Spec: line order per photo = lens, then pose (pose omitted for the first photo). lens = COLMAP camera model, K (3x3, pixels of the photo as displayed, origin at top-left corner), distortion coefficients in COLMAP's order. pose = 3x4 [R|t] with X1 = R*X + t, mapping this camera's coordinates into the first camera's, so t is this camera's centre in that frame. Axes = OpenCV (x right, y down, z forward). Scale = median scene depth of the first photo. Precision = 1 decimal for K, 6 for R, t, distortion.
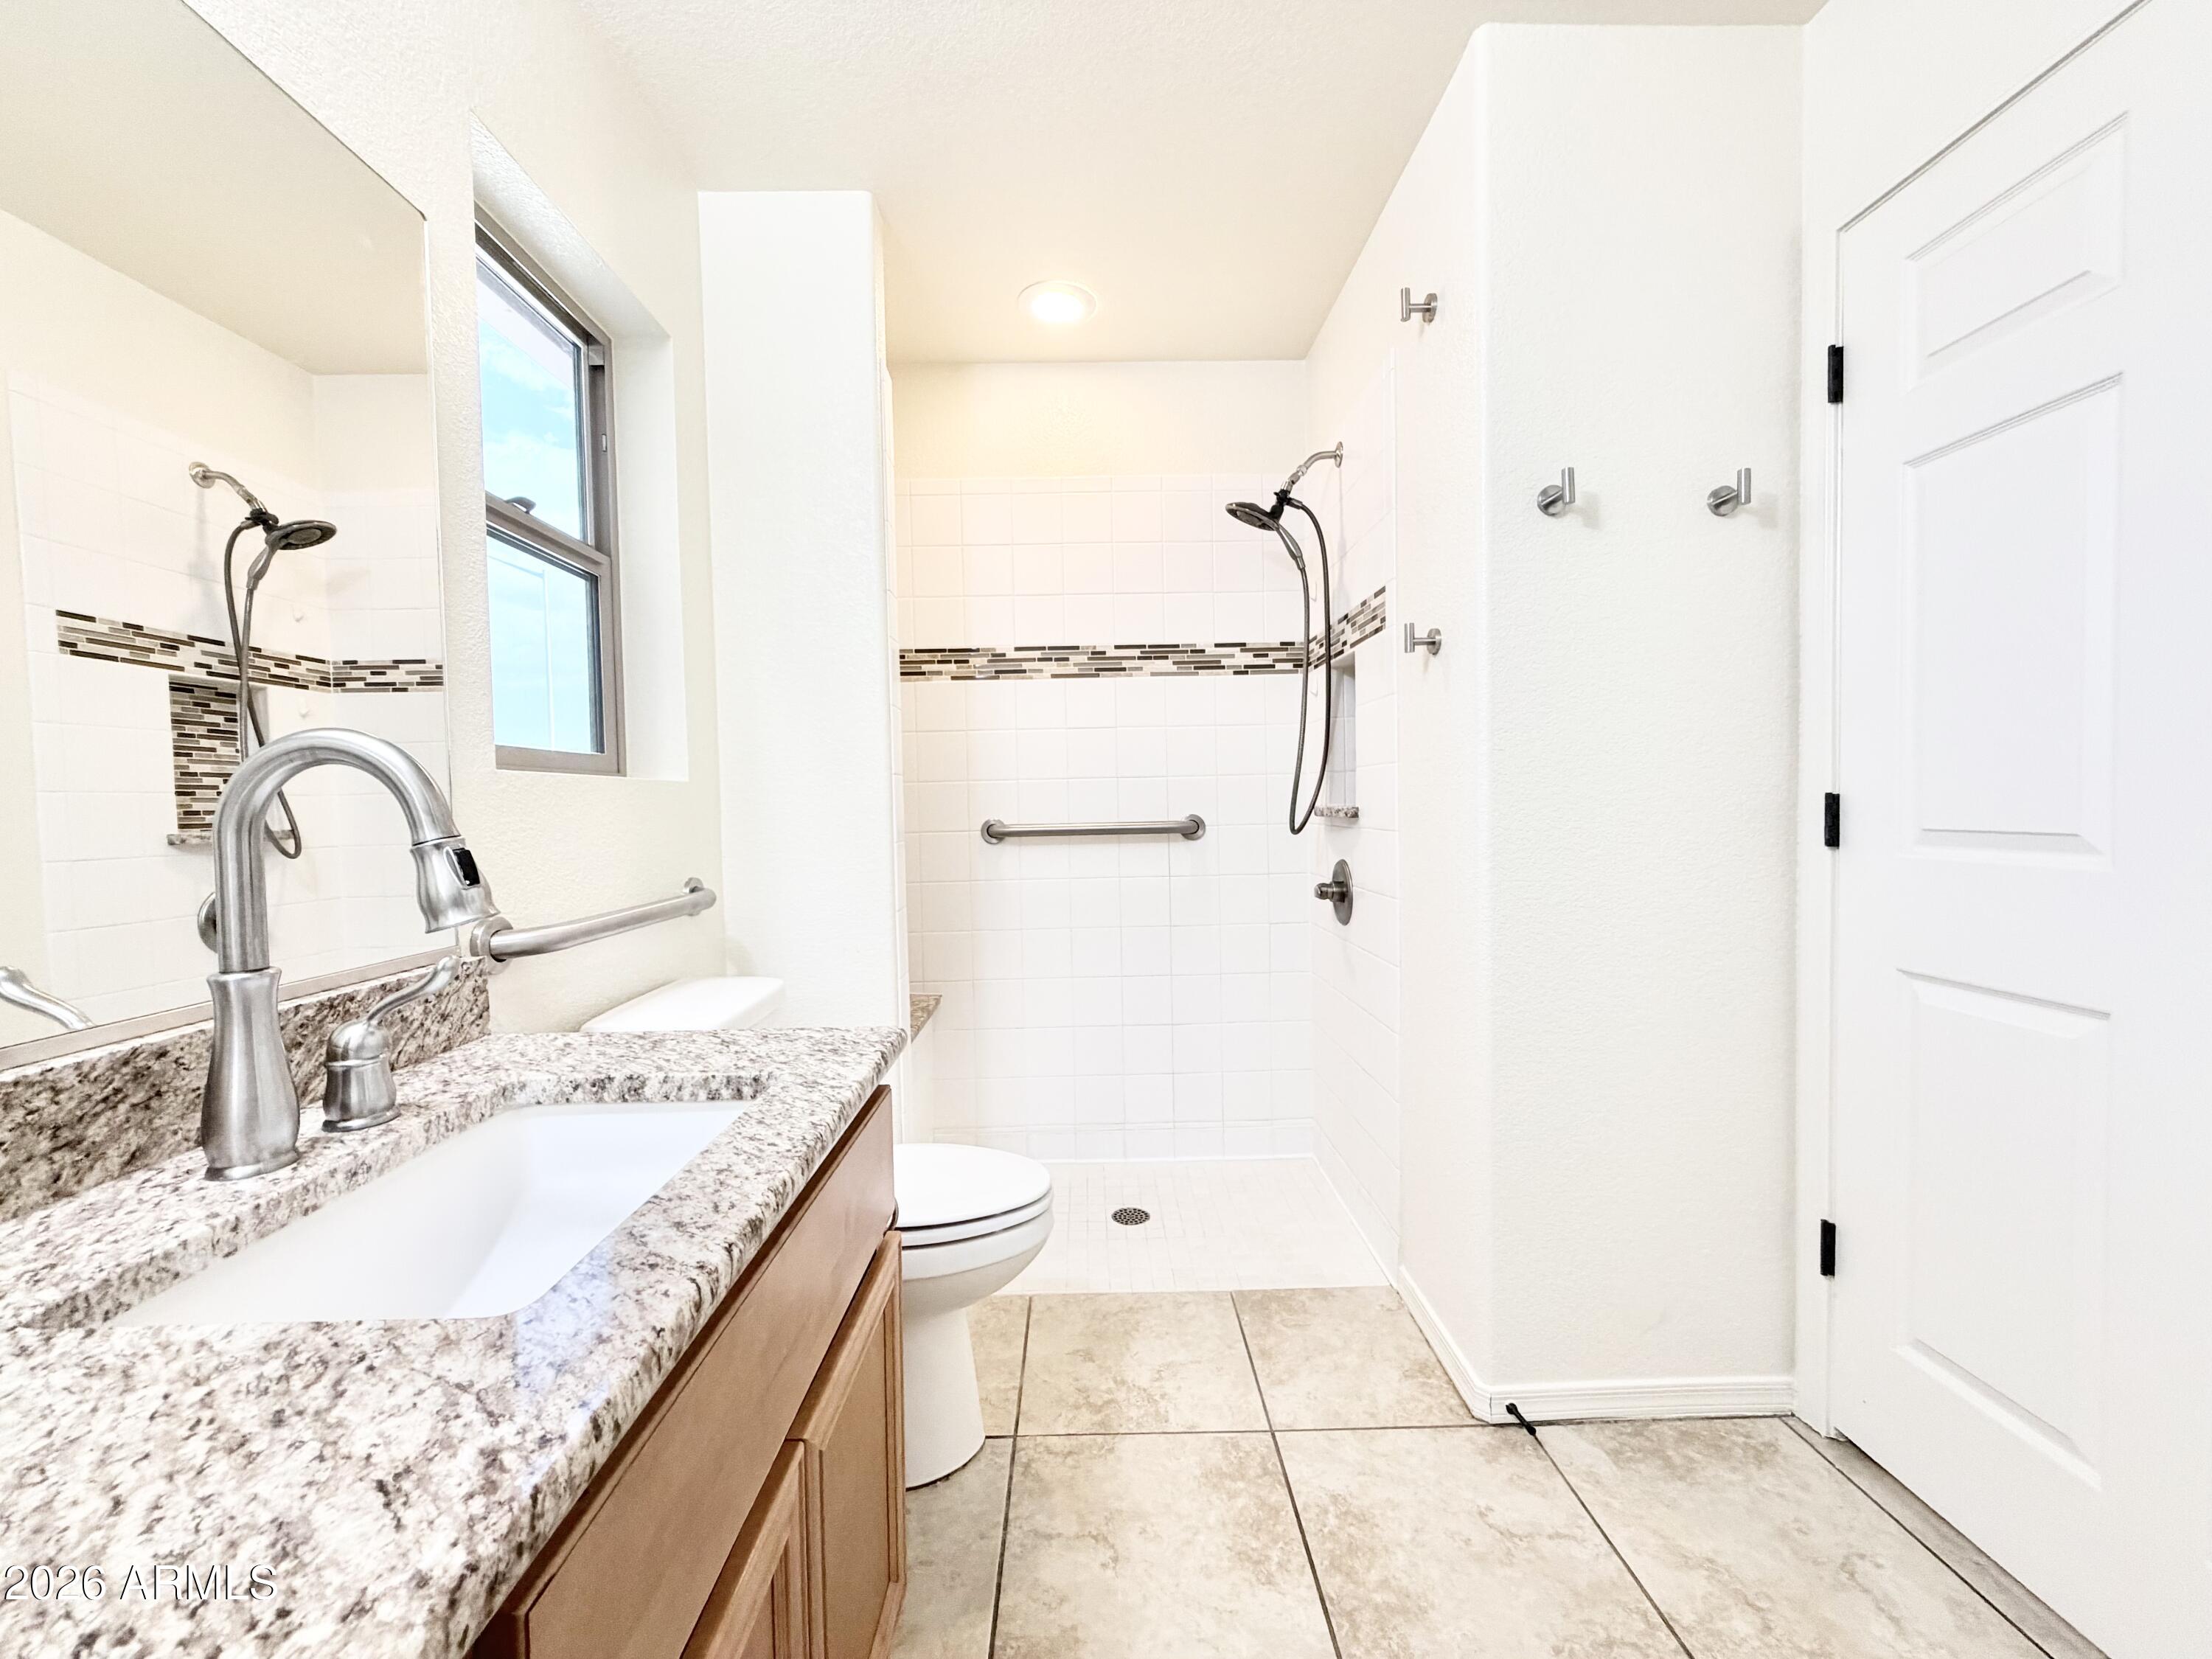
lens RADIAL K [[884.7, 0, 1108.6], [0, 884.7, 823.3], [0, 0, 1]] dist [-0.000433, -0.000356]
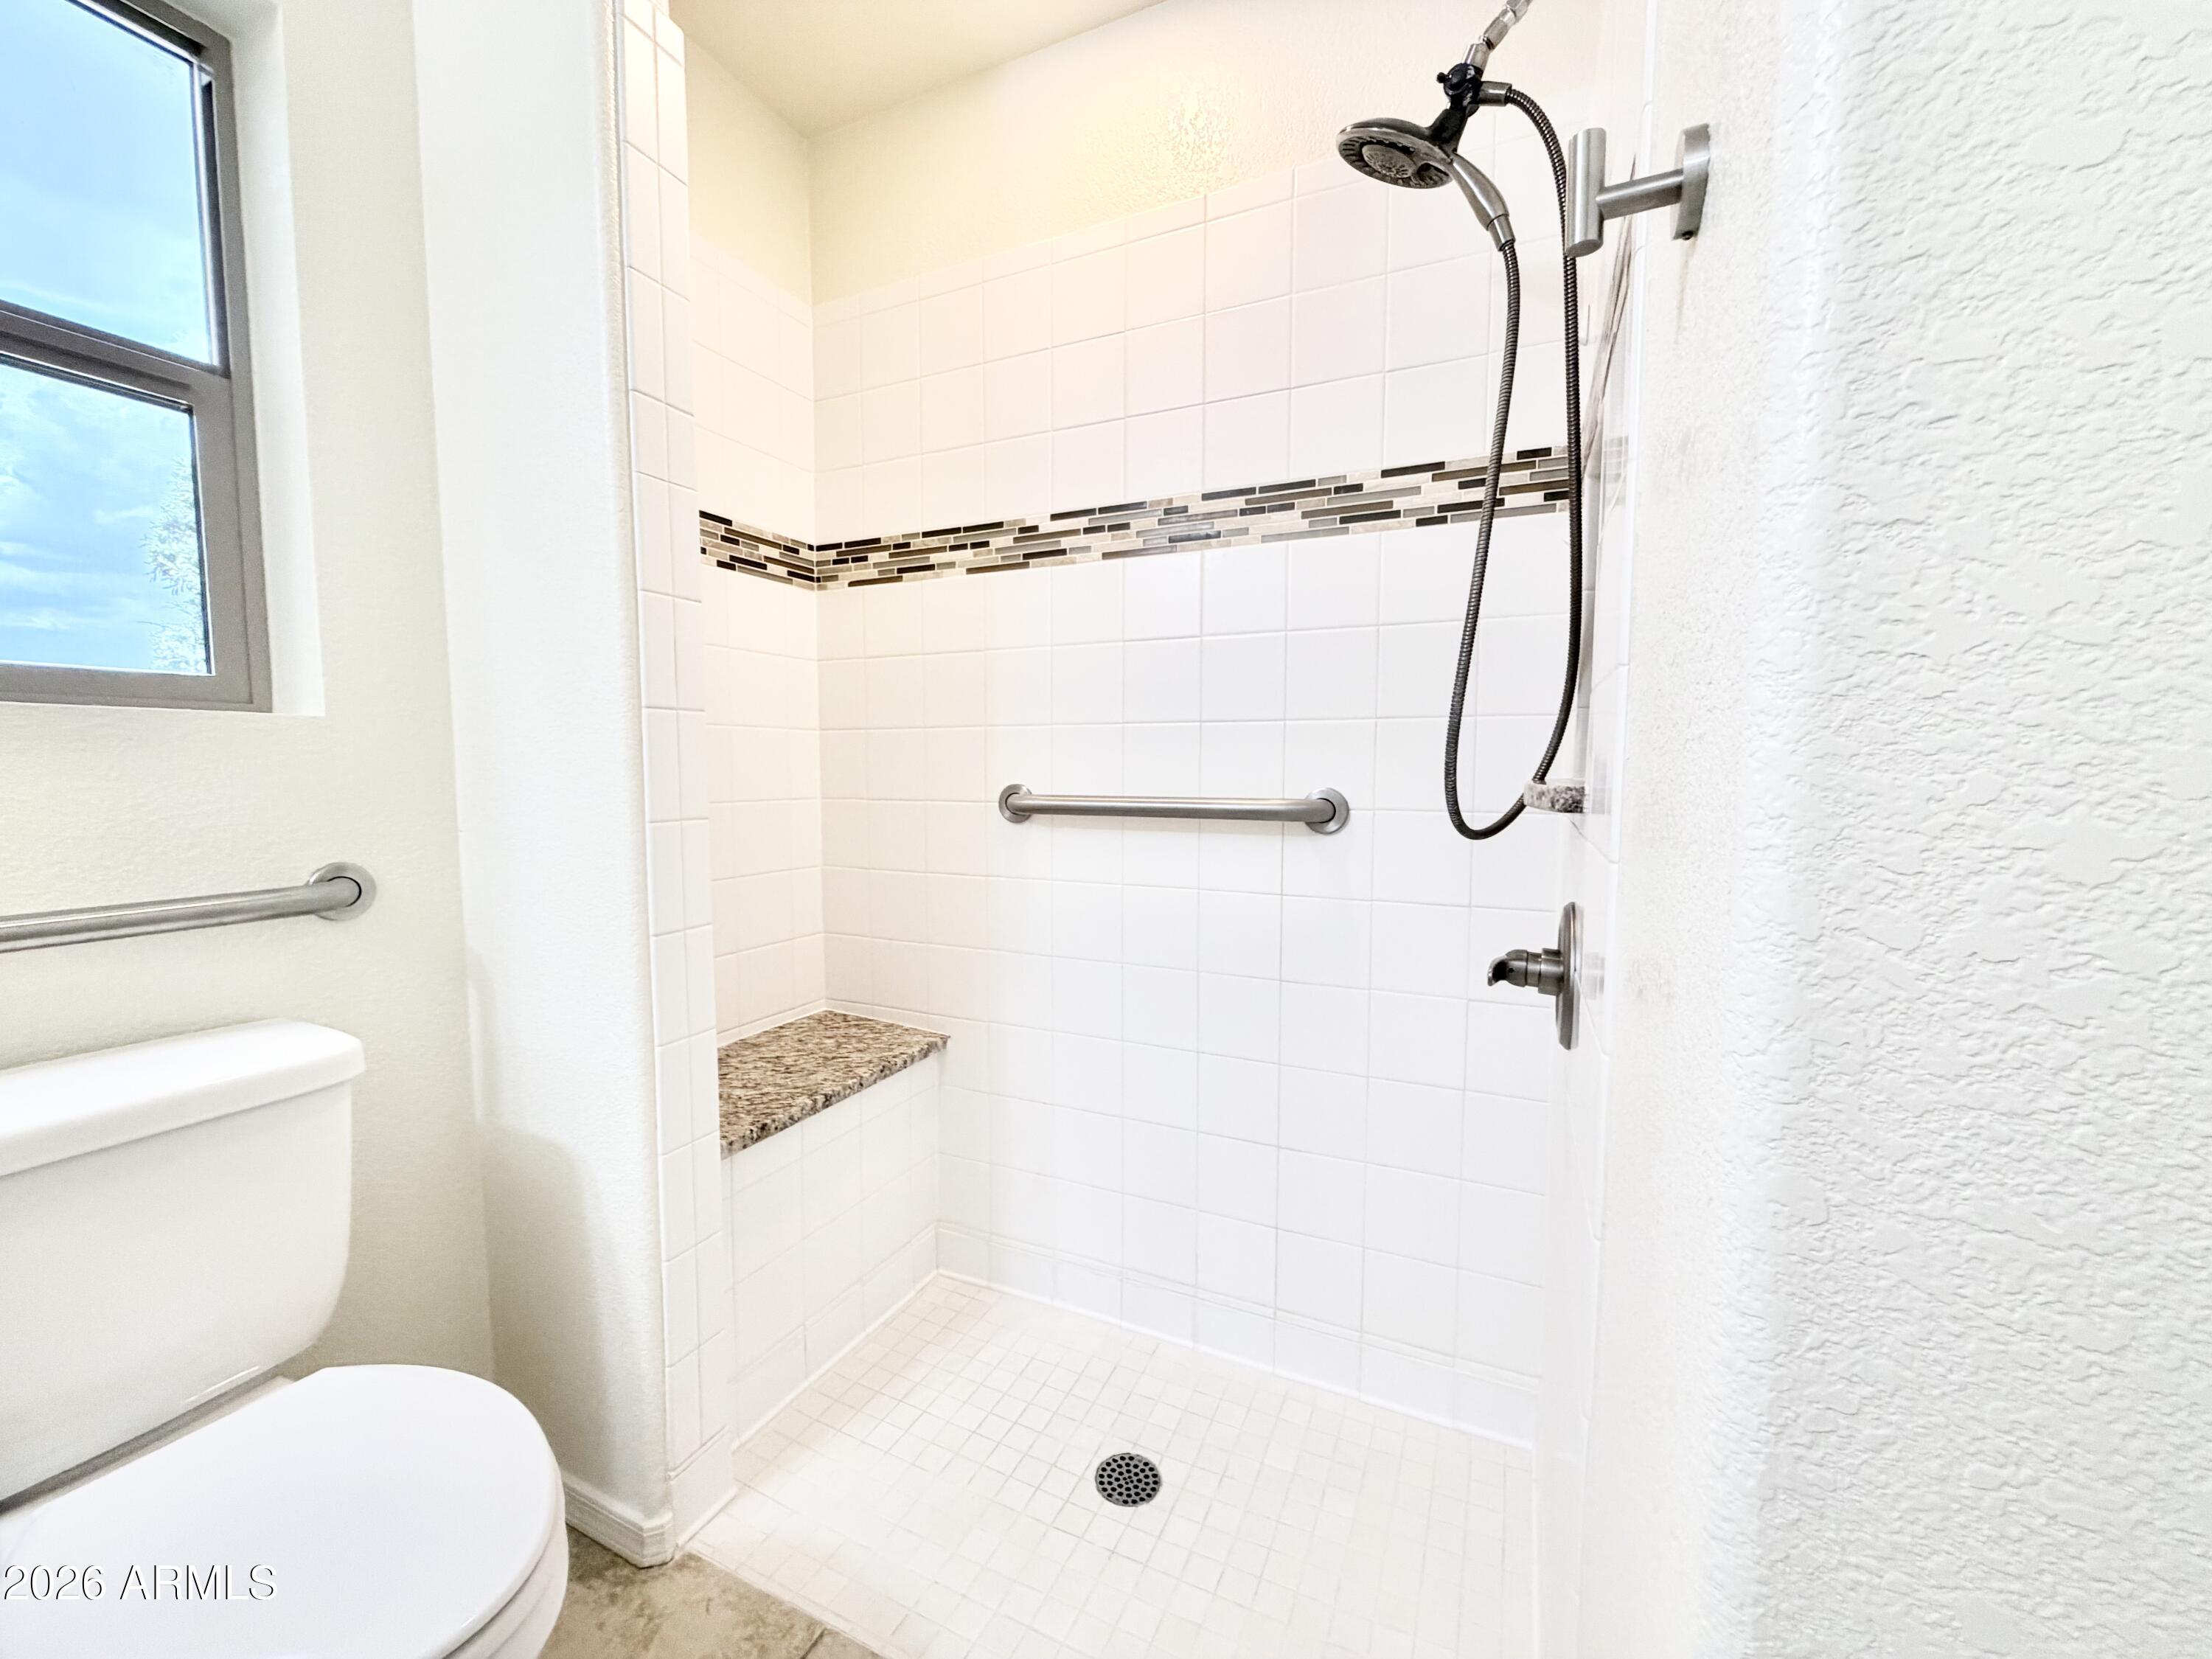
lens RADIAL K [[884.7, 0, 1105.1], [0, 884.7, 825.7], [0, 0, 1]] dist [-0.000433, -0.000356]
pose [[0.892995, 0.053955, -0.446821, 0.223501], [-0.031188, 0.997820, 0.058158, -0.014710], [0.448985, -0.037999, 0.892731, 0.443757]]
